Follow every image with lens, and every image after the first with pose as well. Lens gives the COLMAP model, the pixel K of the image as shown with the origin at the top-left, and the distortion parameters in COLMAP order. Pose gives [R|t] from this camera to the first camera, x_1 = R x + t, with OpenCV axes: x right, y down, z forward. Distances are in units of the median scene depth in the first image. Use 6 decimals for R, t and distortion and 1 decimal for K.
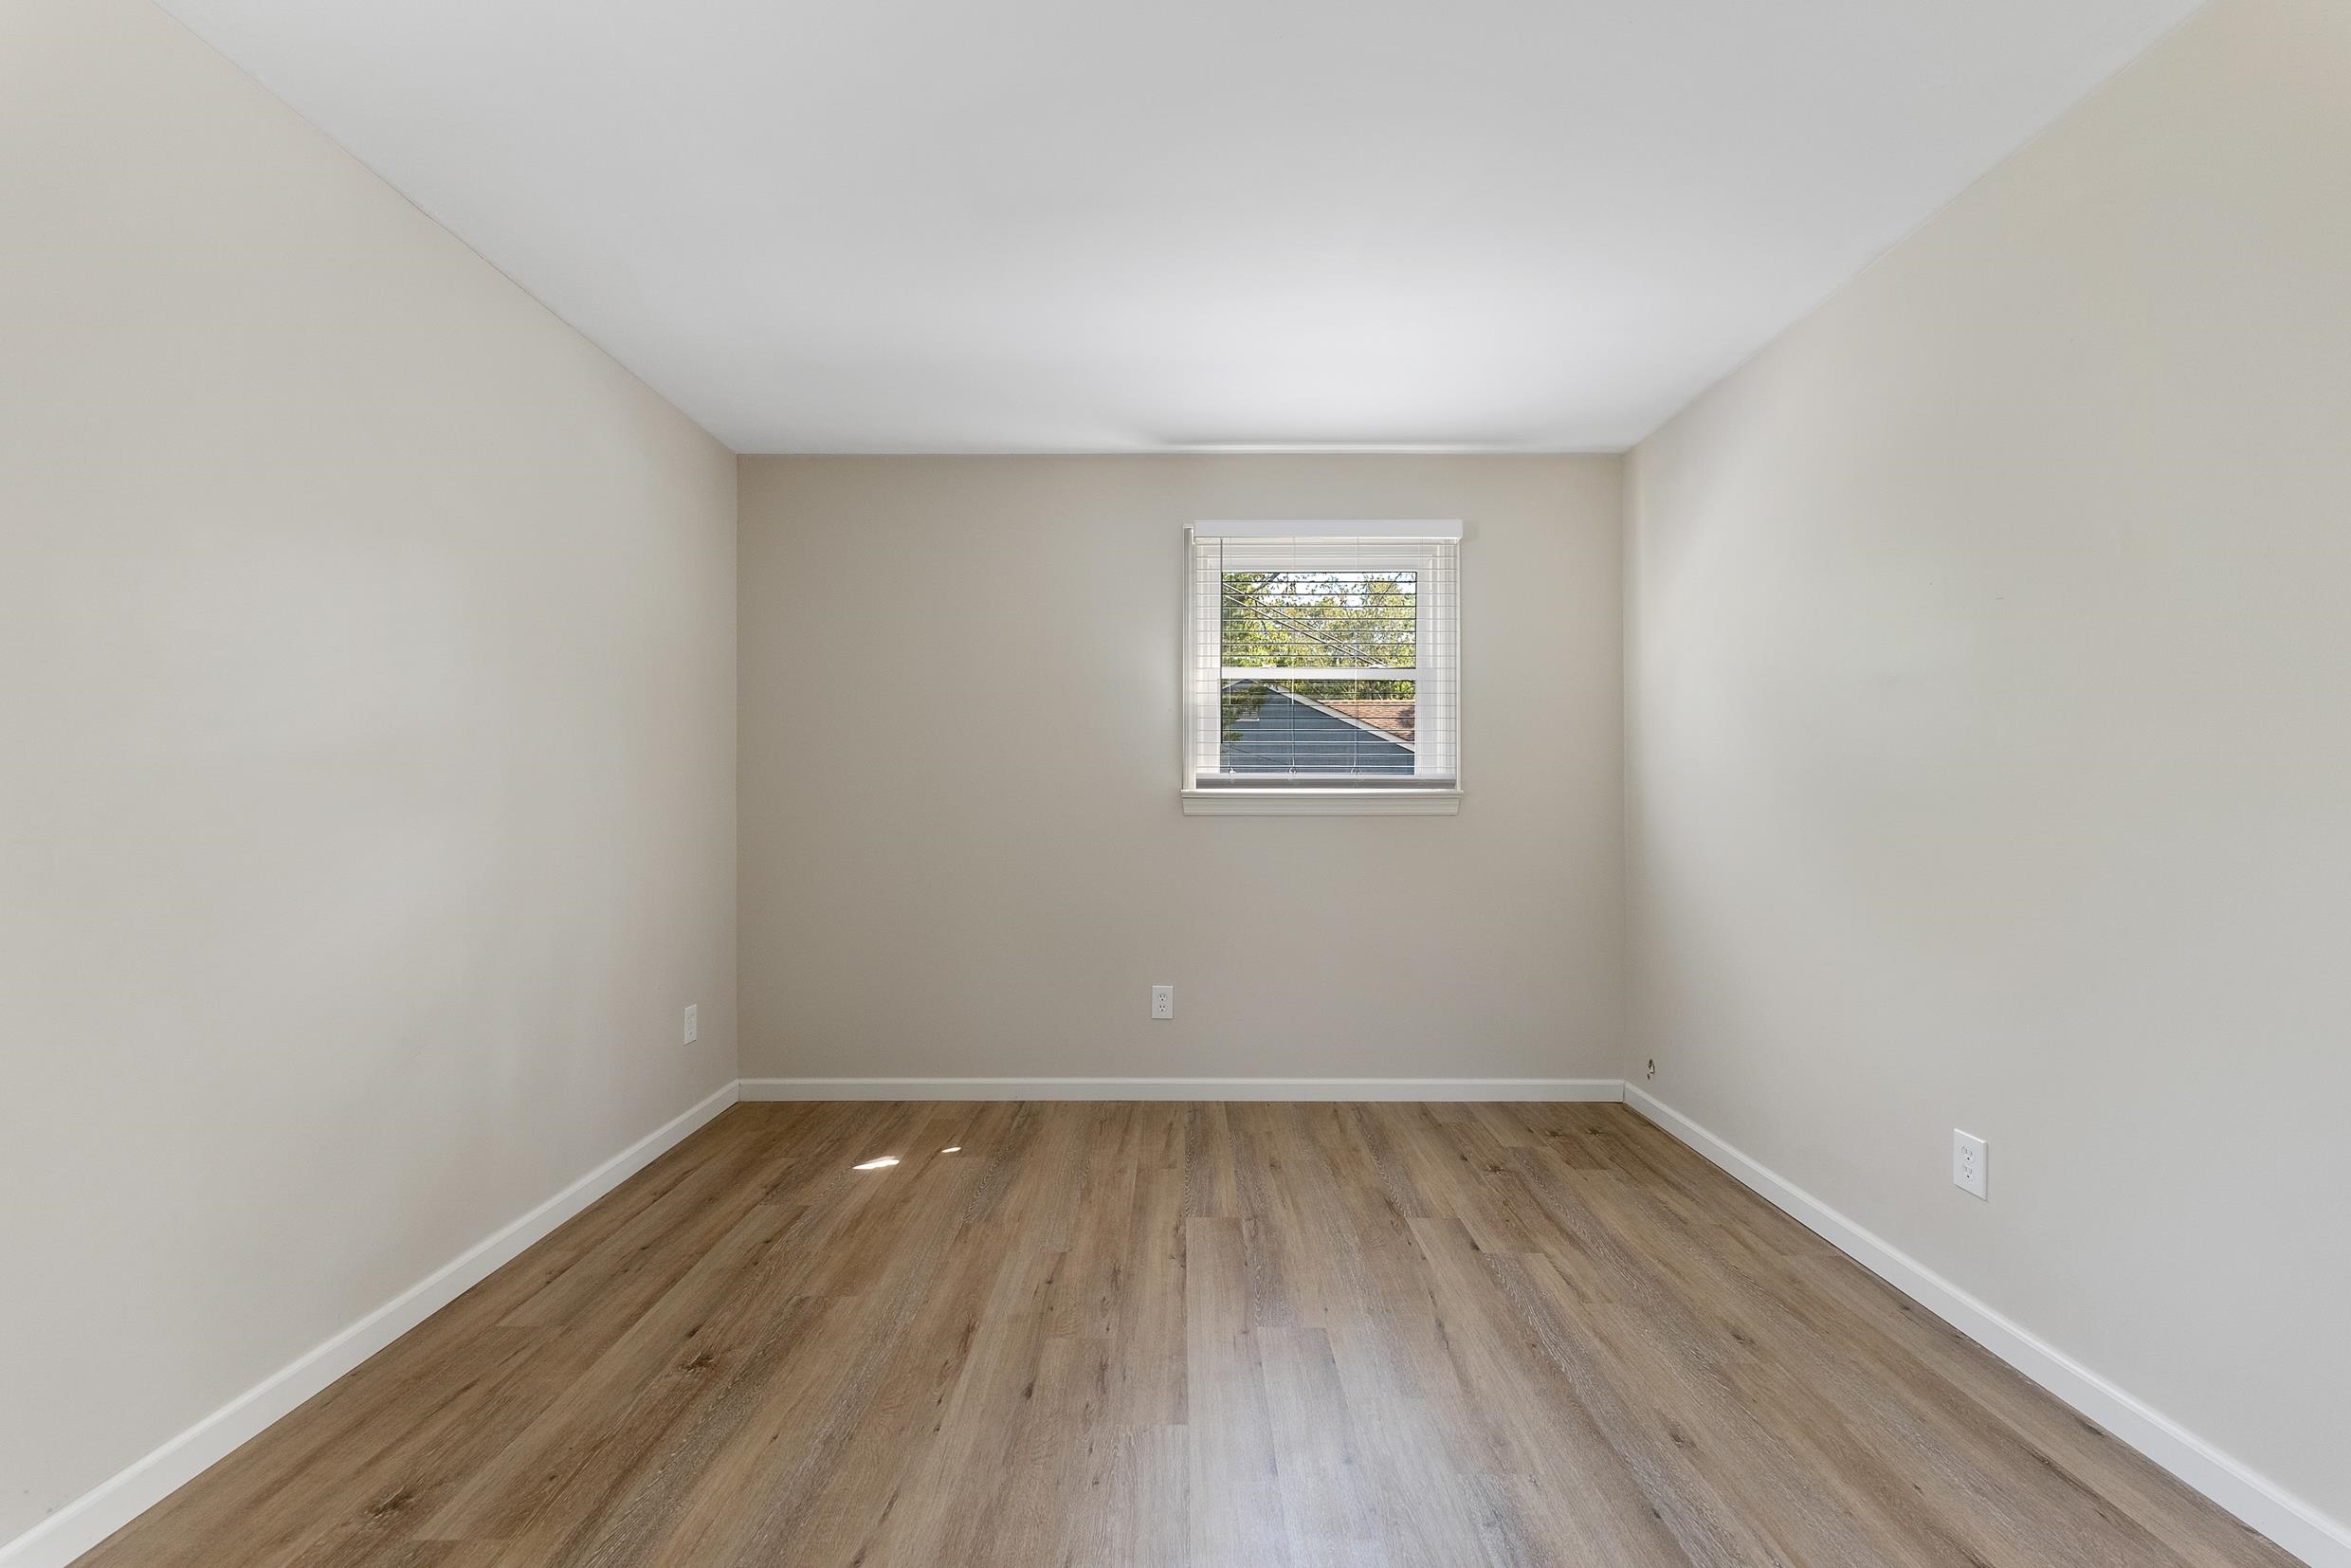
lens RADIAL K [[1005.8, 0, 1199.2], [0, 1005.8, 800.6], [0, 0, 1]] dist [-0.000834, -0.000084]
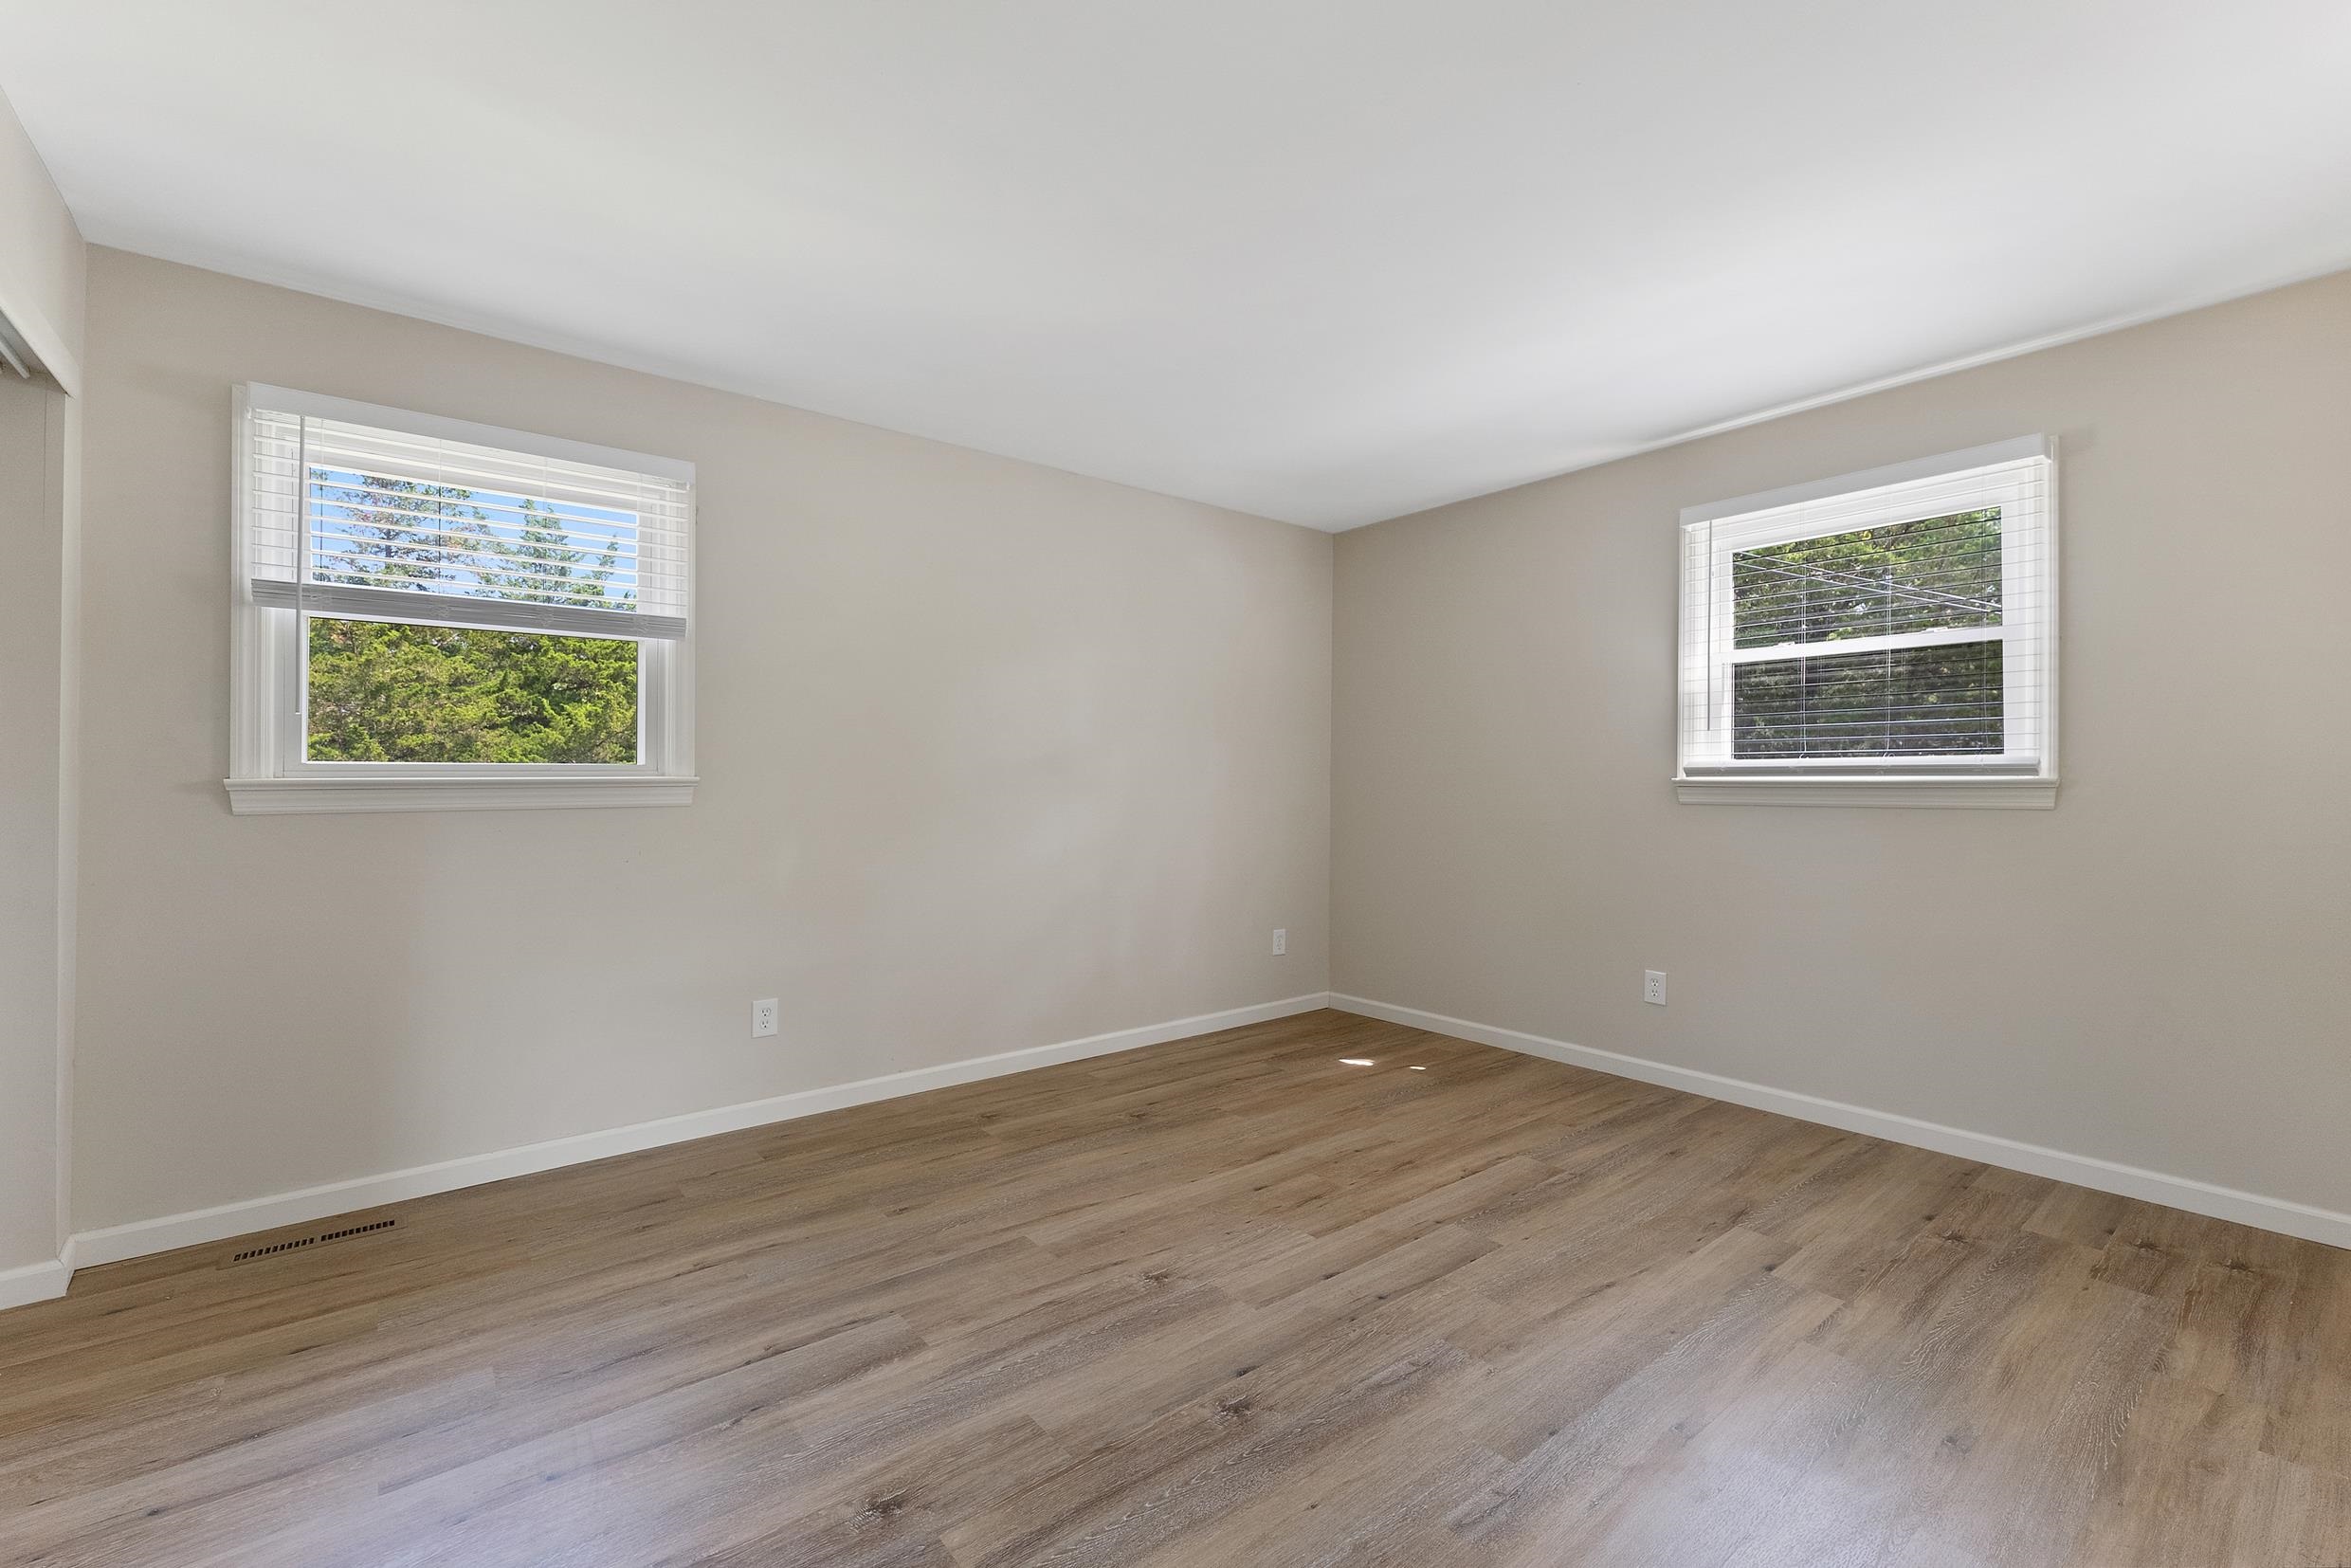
lens RADIAL K [[966.7, 0, 1166.0], [0, 966.7, 778.6], [0, 0, 1]] dist [0.000296, -0.001648]
pose [[0.631448, -0.003375, -0.775411, 0.510501], [-0.005276, 0.999949, -0.008649, 0.000690], [0.775400, 0.009553, 0.631398, -0.003016]]
